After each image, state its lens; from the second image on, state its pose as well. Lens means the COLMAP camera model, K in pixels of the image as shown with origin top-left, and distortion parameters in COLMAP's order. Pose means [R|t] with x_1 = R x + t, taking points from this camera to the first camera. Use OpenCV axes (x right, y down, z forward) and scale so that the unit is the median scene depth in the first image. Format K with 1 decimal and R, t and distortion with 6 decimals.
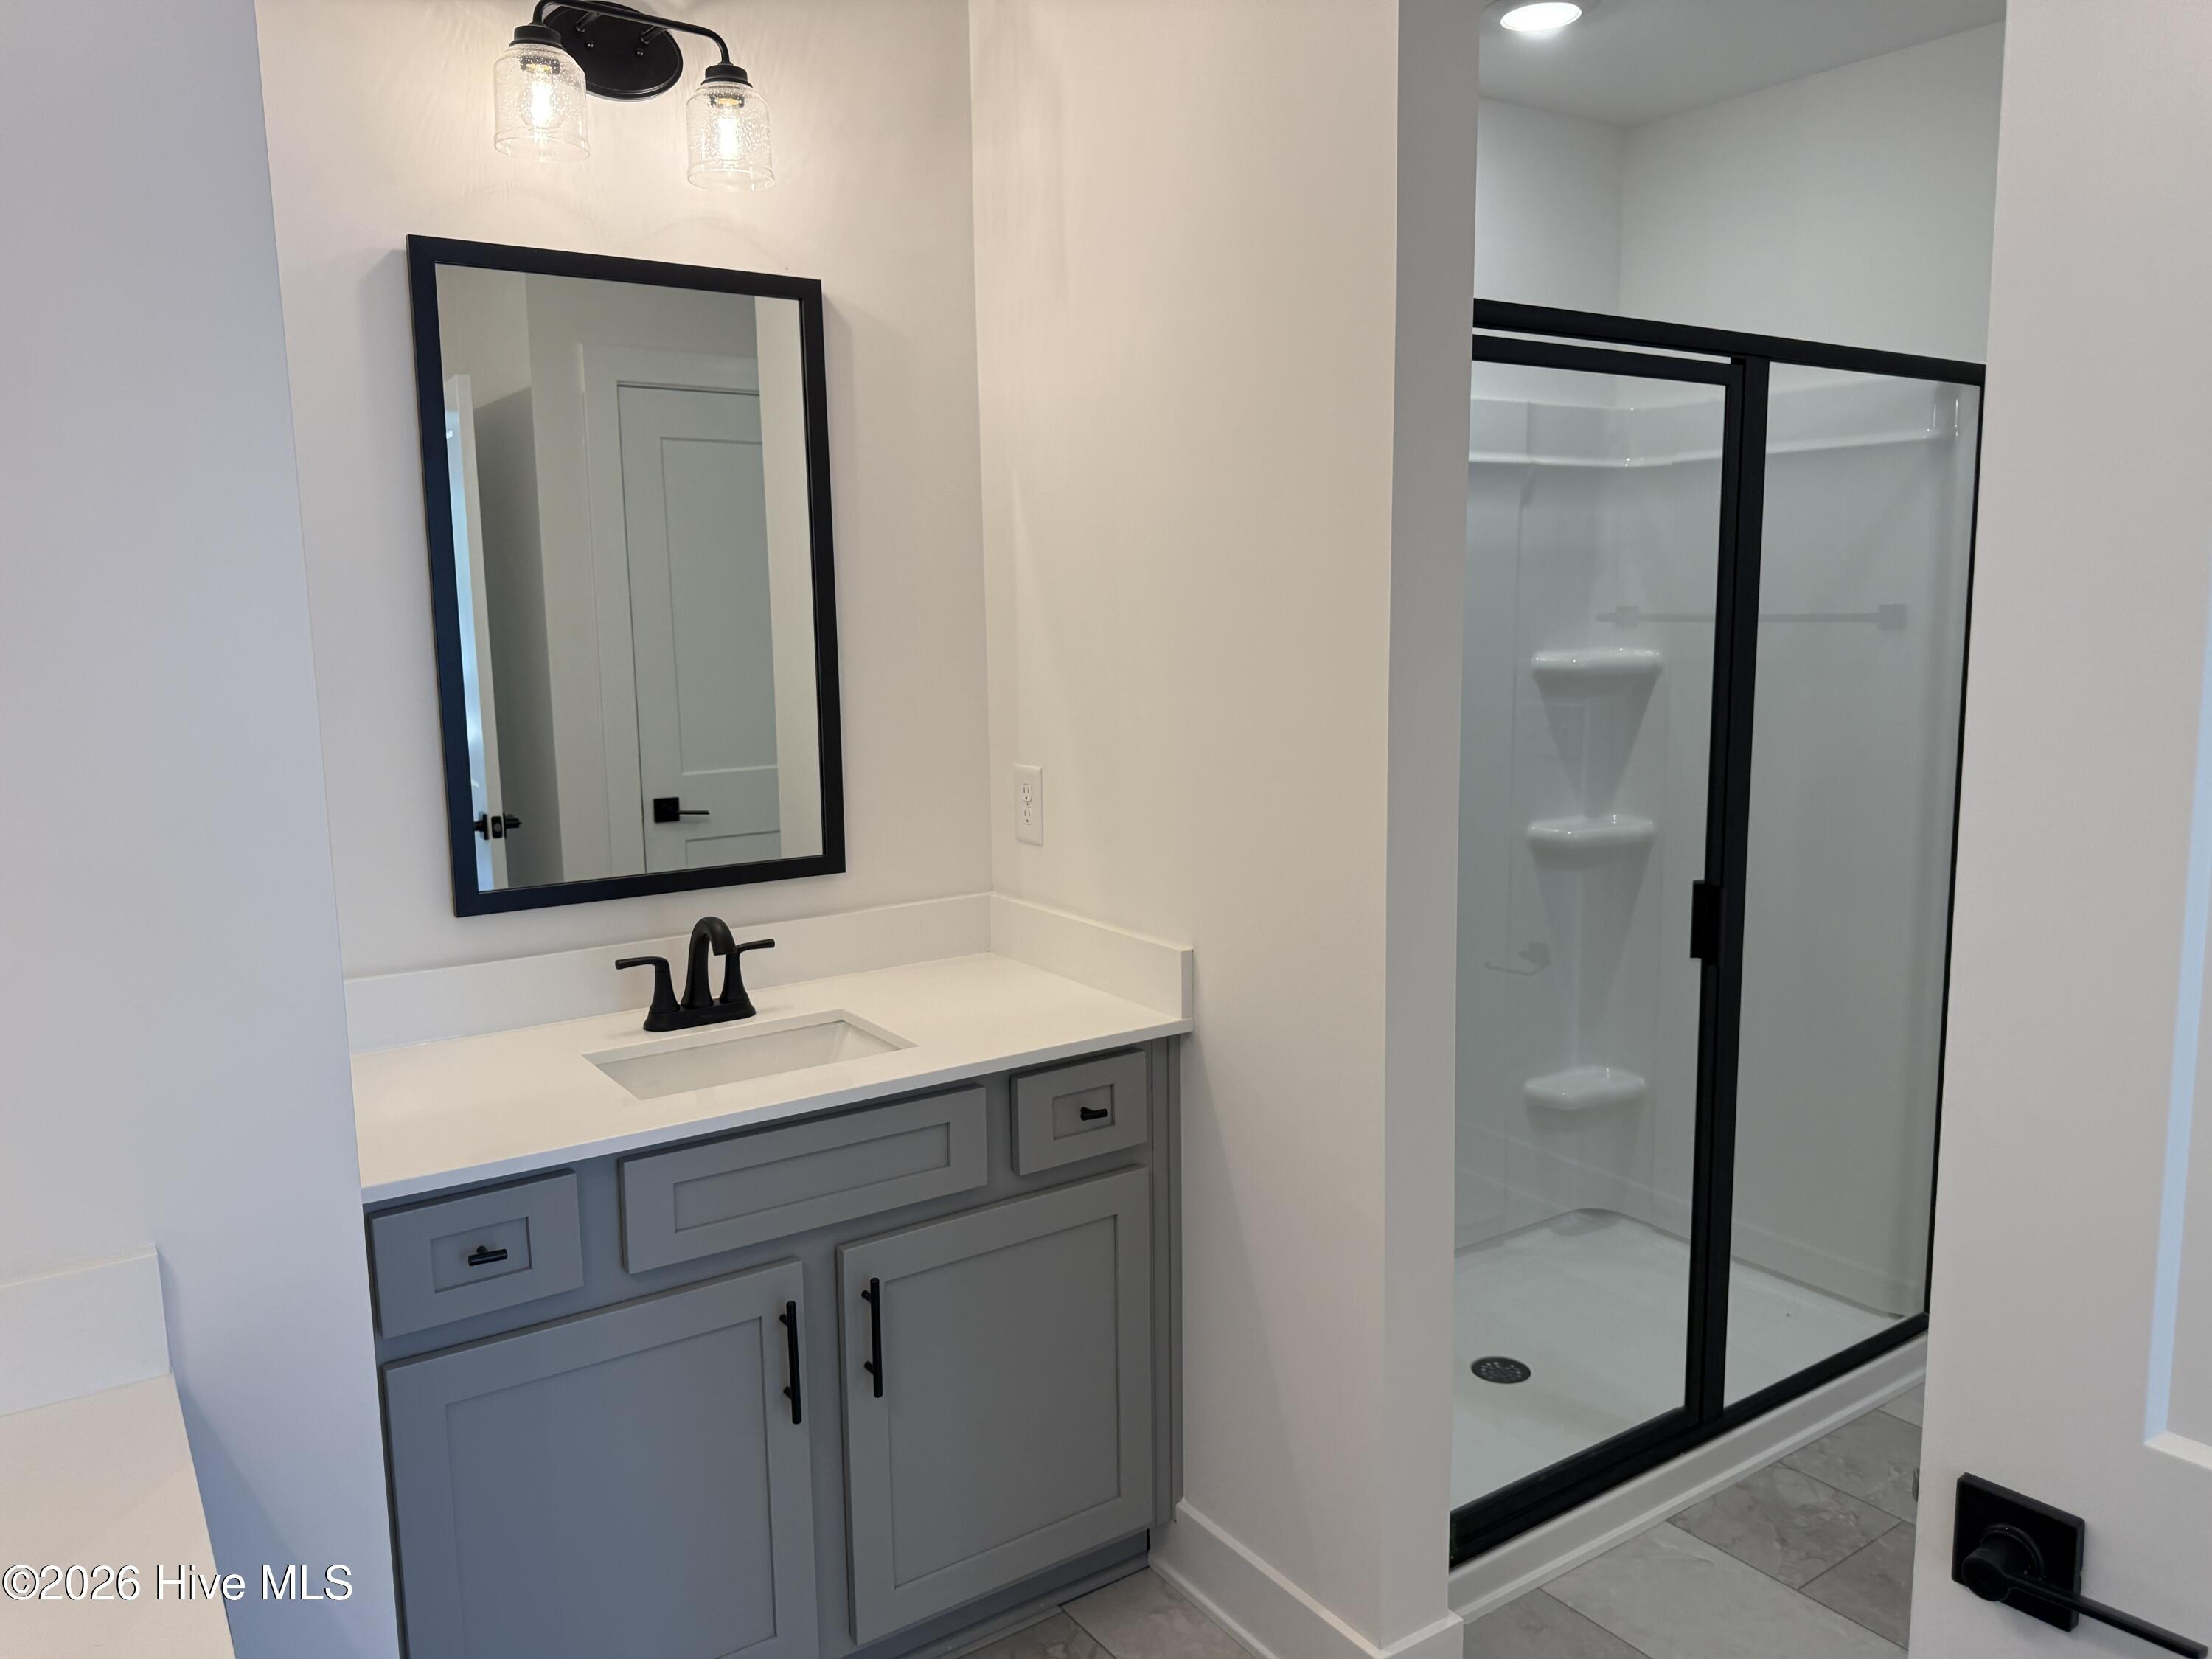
lens RADIAL K [[1573.7, 0, 1112.0], [0, 1573.7, 838.0], [0, 0, 1]] dist [0.033053, -0.046634]
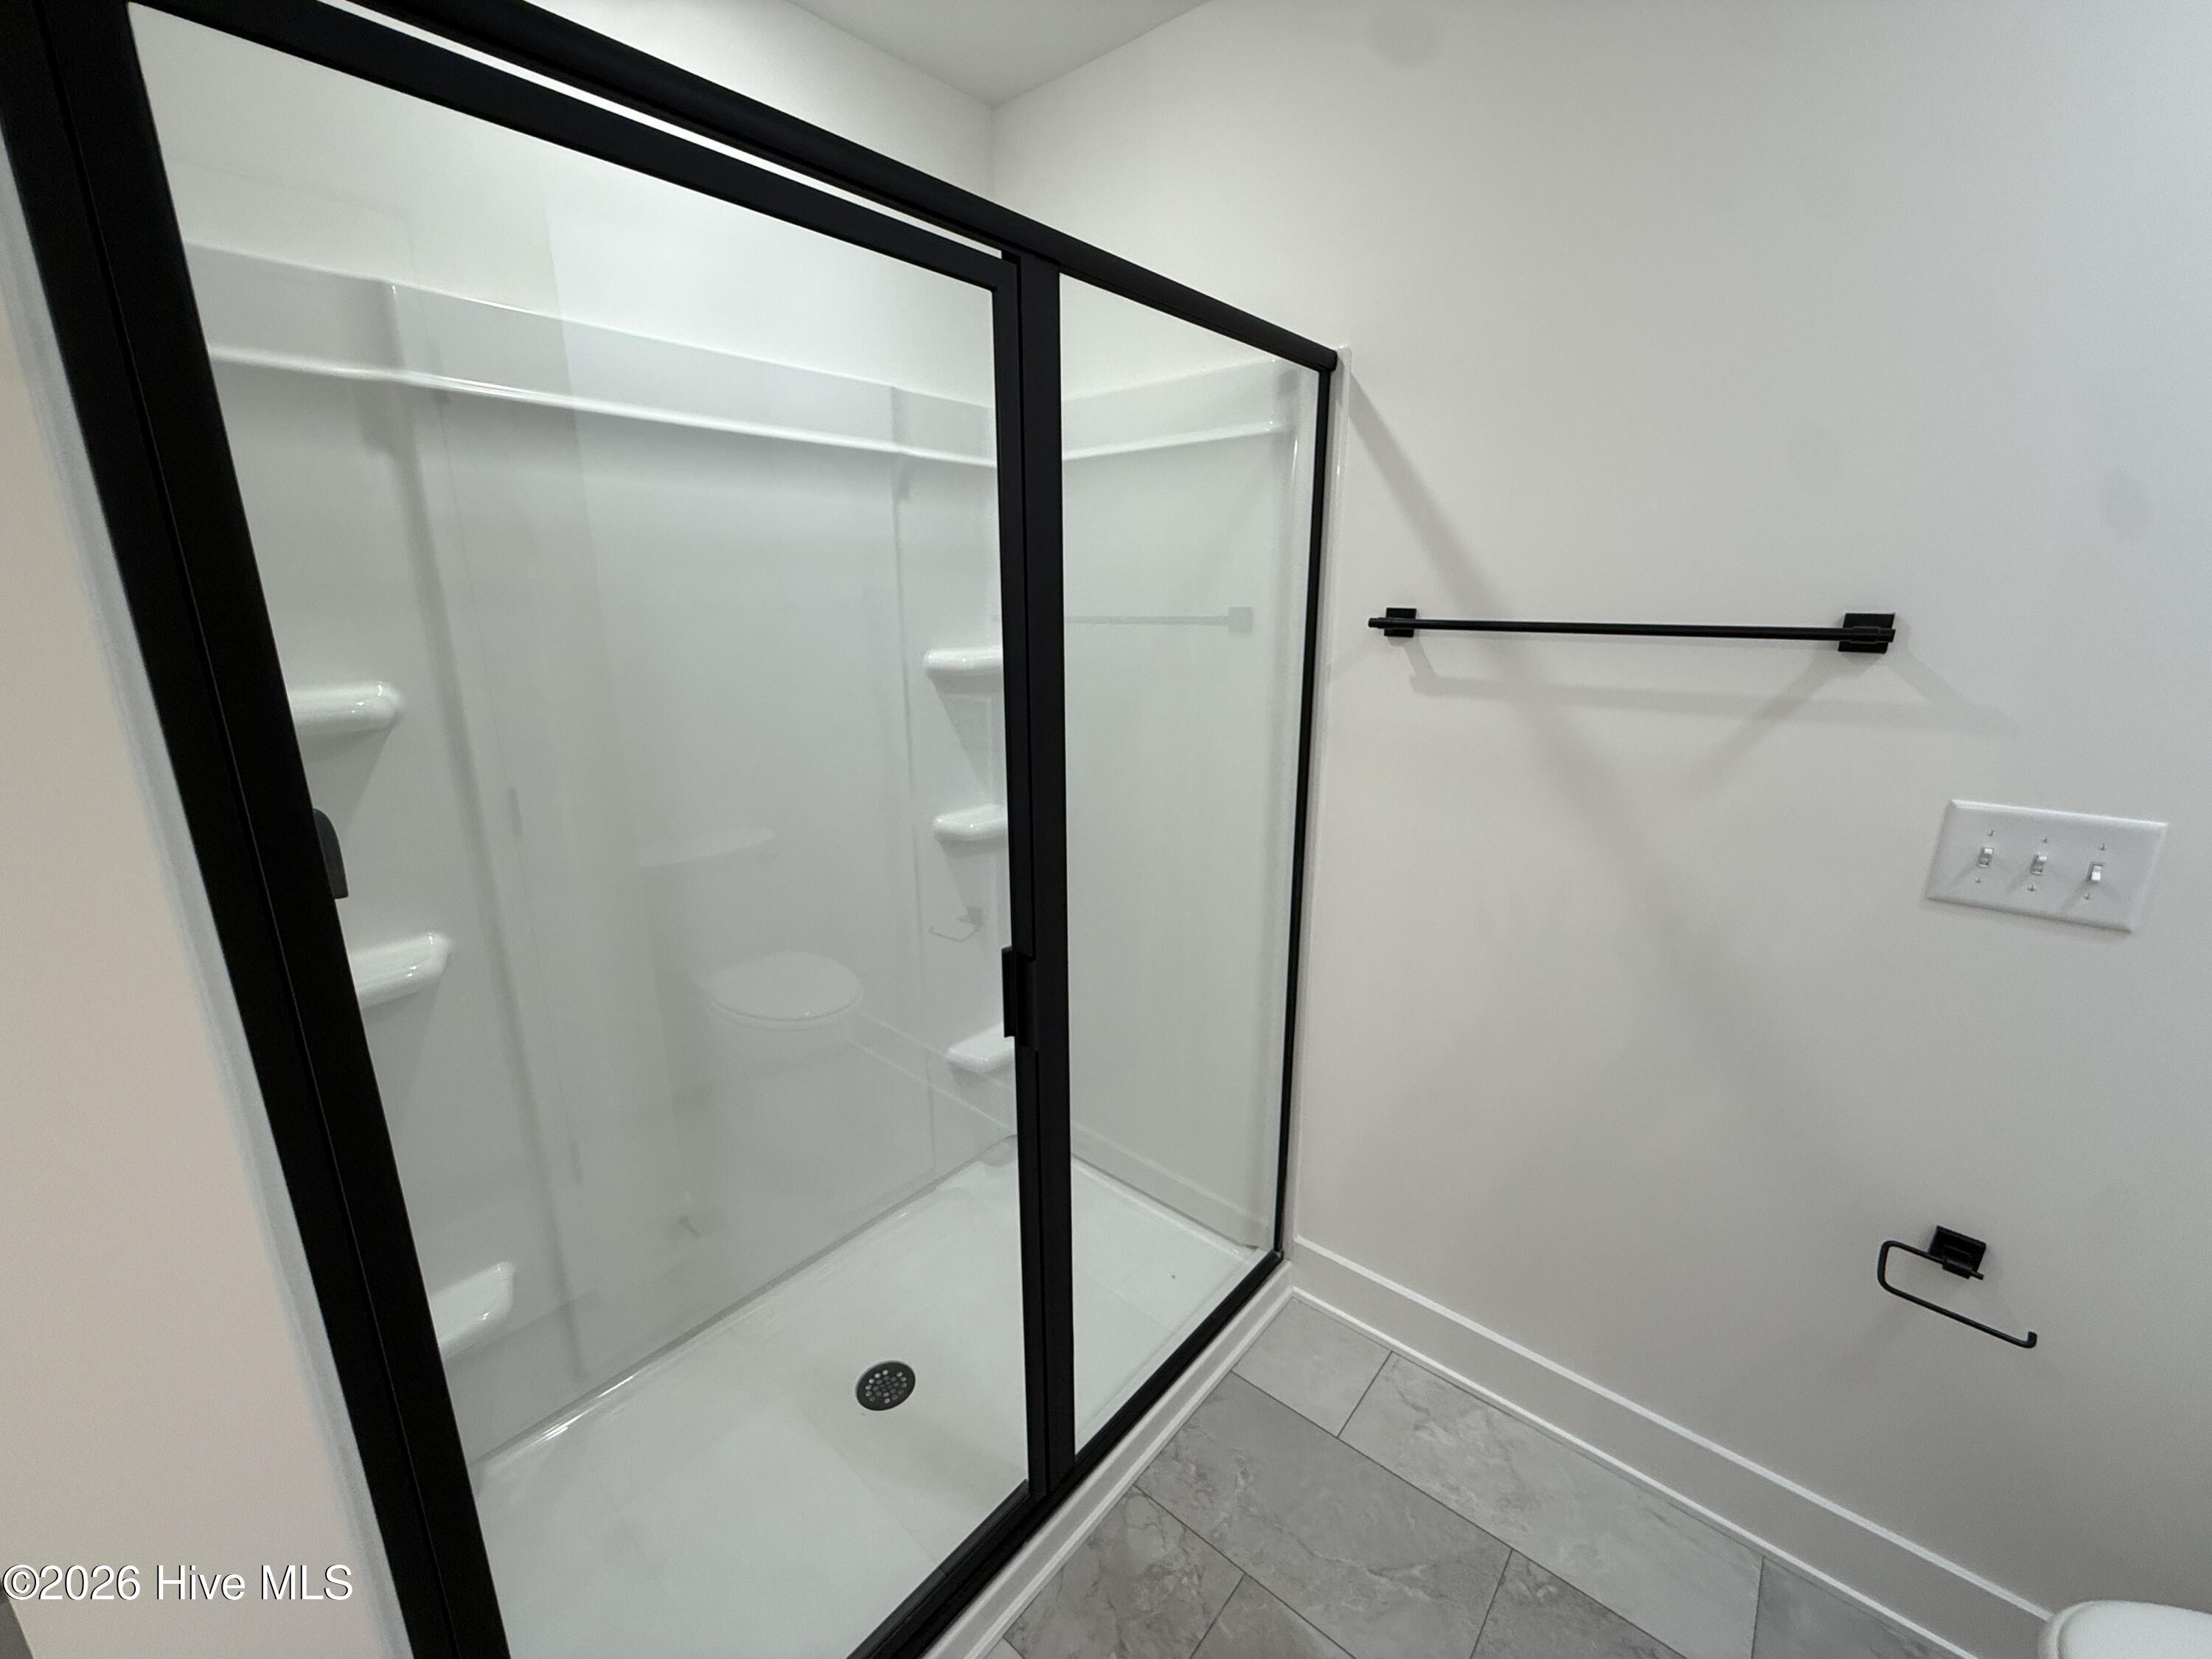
lens RADIAL K [[875.5, 0, 1102.0], [0, 875.5, 834.9], [0, 0, 1]] dist [0.010227, 0.000303]
pose [[0.967937, -0.054286, 0.245259, 0.272311], [0.027072, 0.993226, 0.113001, -0.071478], [-0.249732, -0.102738, 0.962849, 0.485762]]
